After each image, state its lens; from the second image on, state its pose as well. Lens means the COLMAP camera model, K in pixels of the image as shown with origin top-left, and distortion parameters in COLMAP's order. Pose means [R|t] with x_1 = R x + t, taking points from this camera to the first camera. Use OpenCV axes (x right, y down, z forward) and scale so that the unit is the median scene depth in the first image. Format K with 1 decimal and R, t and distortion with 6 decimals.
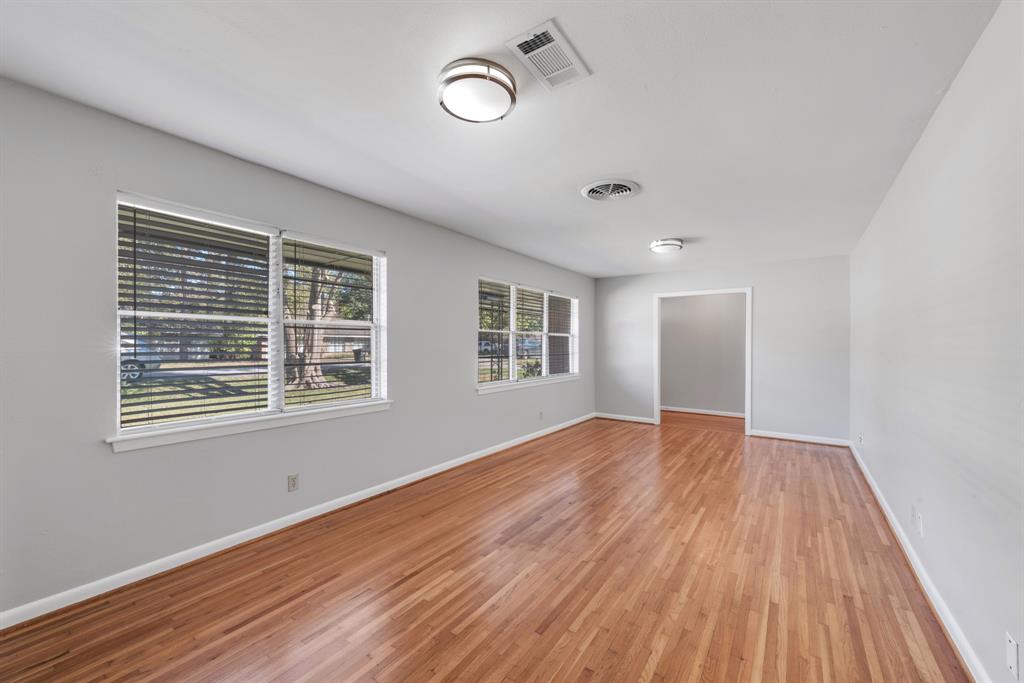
lens RADIAL K [[405.6, 0, 513.1], [0, 405.6, 342.3], [0, 0, 1]] dist [0.011237, -0.001952]
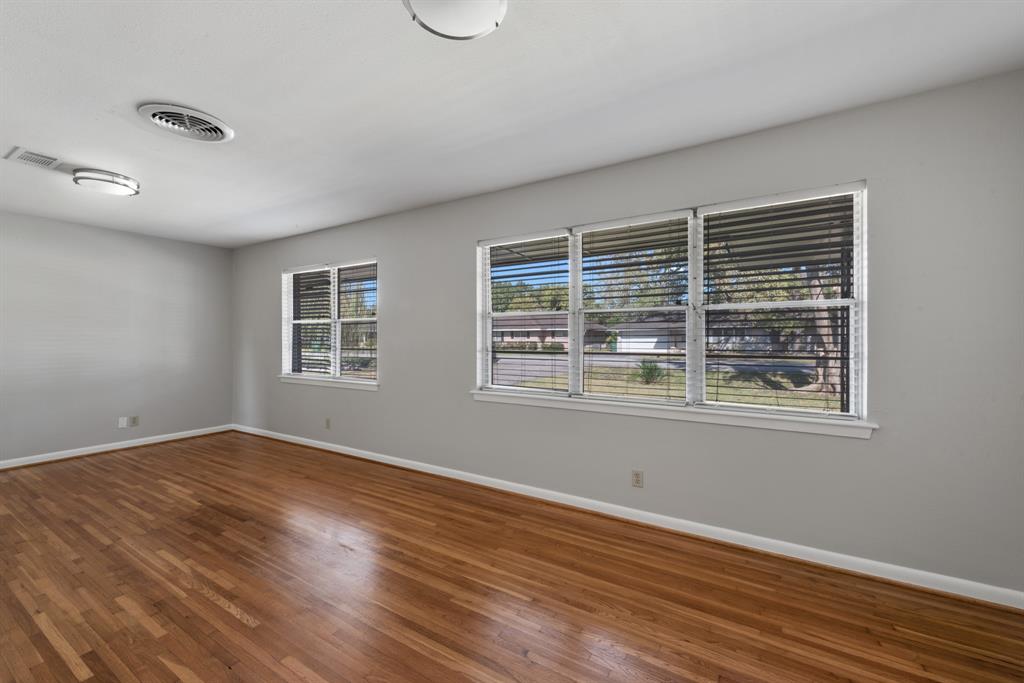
lens RADIAL K [[405.6, 0, 511.6], [0, 405.6, 341.8], [0, 0, 1]] dist [0.011237, -0.001952]
pose [[0.059245, 0.011968, -0.998172, 0.831125], [0.012127, 0.999846, 0.012708, 0.013980], [0.998170, -0.012858, 0.059091, 1.260344]]
